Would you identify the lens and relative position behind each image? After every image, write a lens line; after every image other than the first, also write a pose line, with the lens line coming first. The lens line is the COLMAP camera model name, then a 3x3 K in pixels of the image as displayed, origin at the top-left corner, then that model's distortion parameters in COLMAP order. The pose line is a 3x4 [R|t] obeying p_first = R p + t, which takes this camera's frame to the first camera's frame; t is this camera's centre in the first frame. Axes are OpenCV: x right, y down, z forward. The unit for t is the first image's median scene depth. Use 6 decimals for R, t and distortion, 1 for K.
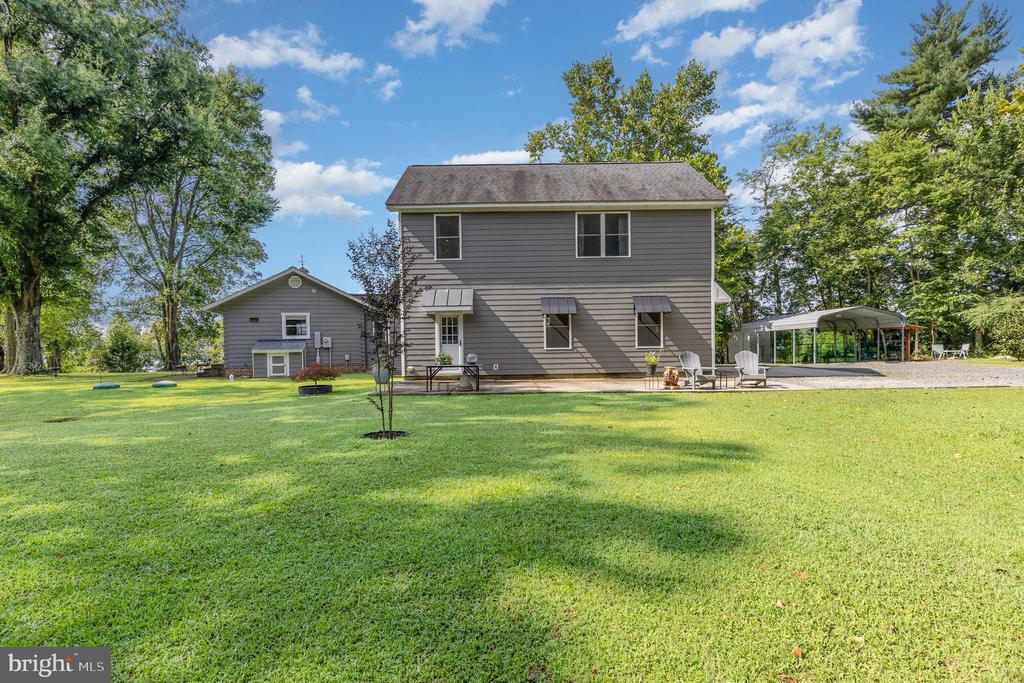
lens RADIAL K [[481.2, 0, 512.0], [0, 481.2, 341.5], [0, 0, 1]] dist [-0.000657, 0.000214]
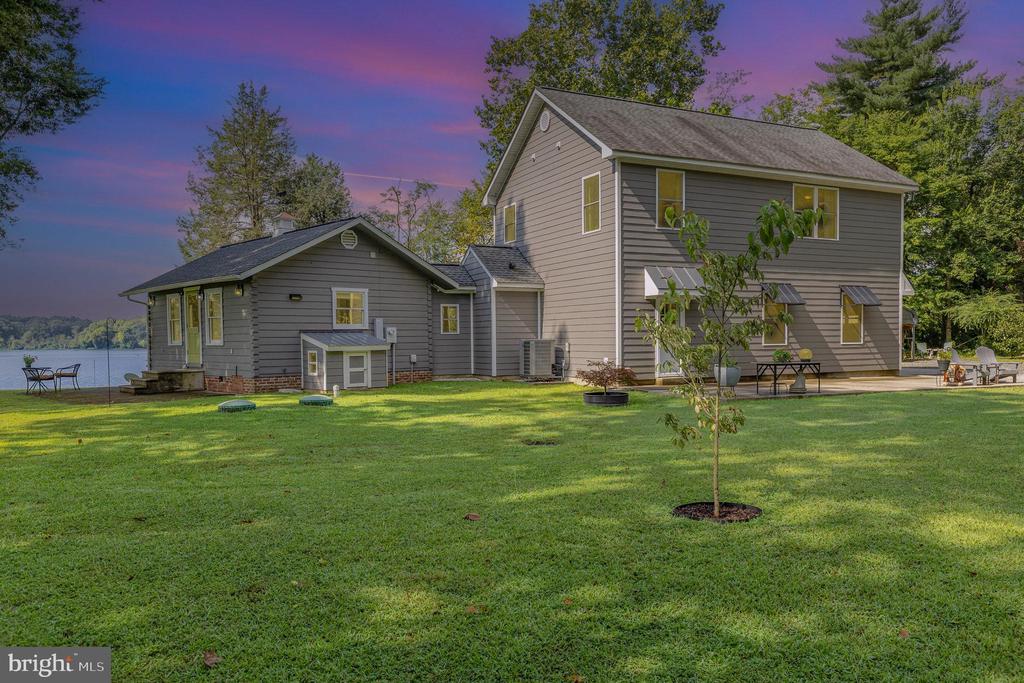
lens RADIAL K [[752.9, 0, 512.0], [0, 752.9, 341.5], [0, 0, 1]] dist [0.001604, -0.000500]
pose [[0.902438, 0.004687, 0.430793, -0.708478], [-0.005739, 0.999983, 0.001144, 0.008648], [-0.430780, -0.003505, 0.902450, 0.013193]]
